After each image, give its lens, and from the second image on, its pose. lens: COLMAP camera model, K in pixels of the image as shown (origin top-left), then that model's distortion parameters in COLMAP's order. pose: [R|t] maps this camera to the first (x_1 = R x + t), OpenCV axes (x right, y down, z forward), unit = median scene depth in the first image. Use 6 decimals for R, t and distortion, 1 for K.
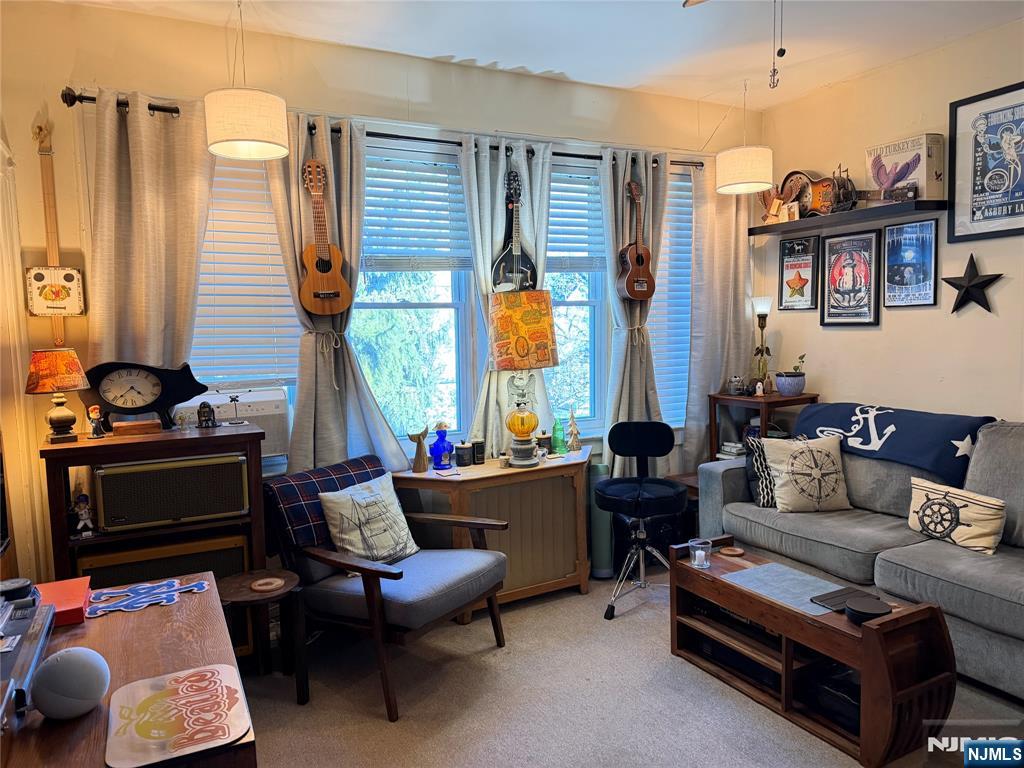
lens RADIAL K [[719.5, 0, 509.1], [0, 719.5, 383.7], [0, 0, 1]] dist [0.034808, -0.009038]
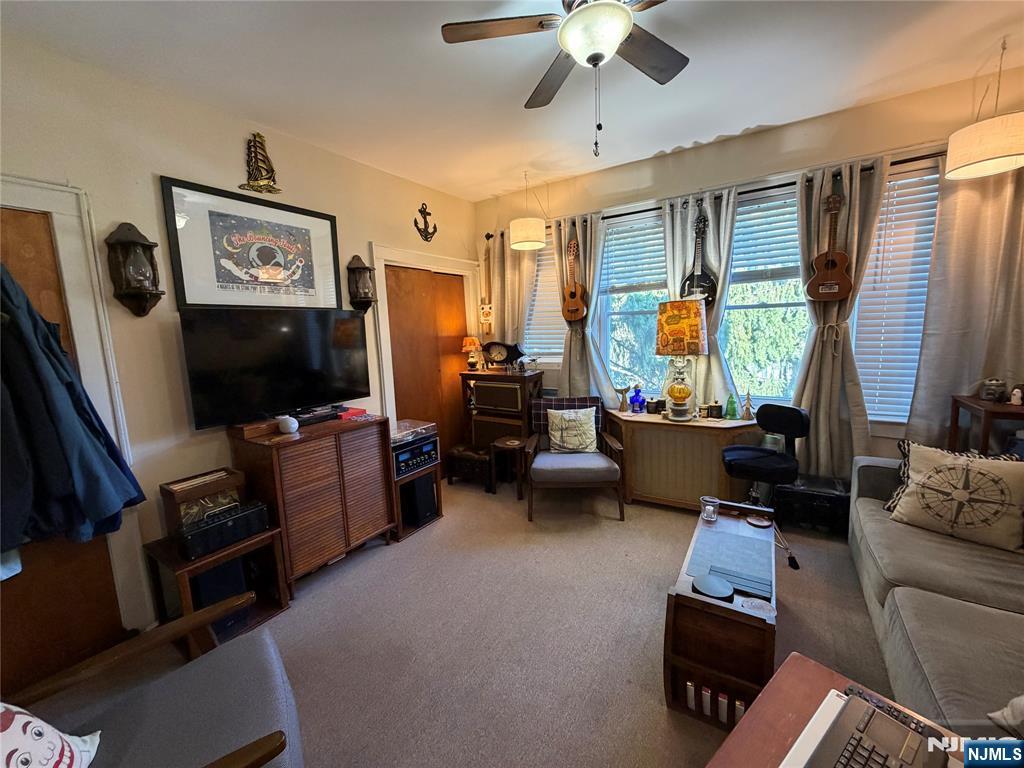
lens RADIAL K [[403.3, 0, 508.9], [0, 403.3, 381.6], [0, 0, 1]] dist [-0.003773, -0.000197]
pose [[0.492848, 0.119431, -0.861880, 0.569885], [-0.053401, 0.992820, 0.107039, -0.036673], [0.868475, -0.006729, 0.495687, 0.288964]]
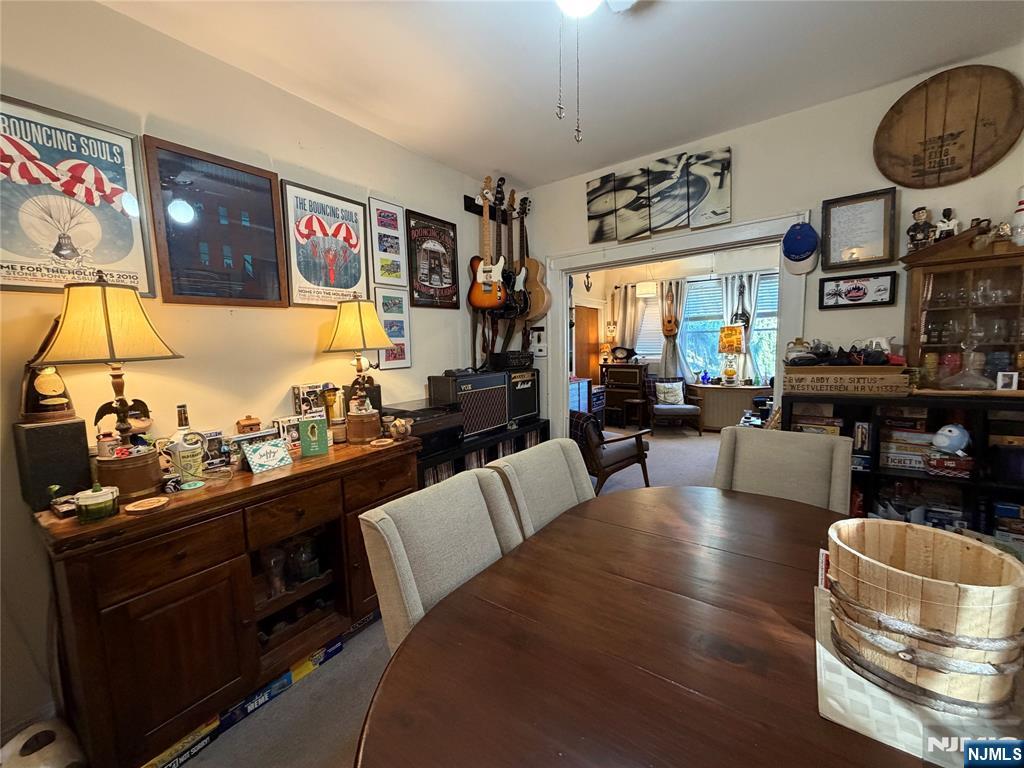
lens RADIAL K [[403.3, 0, 507.9], [0, 403.3, 382.7], [0, 0, 1]] dist [-0.003773, -0.000197]
pose [[0.444358, 0.099979, -0.890253, 1.109409], [-0.069585, 0.994603, 0.076965, 0.036677], [0.893143, 0.027749, 0.448917, -0.563771]]
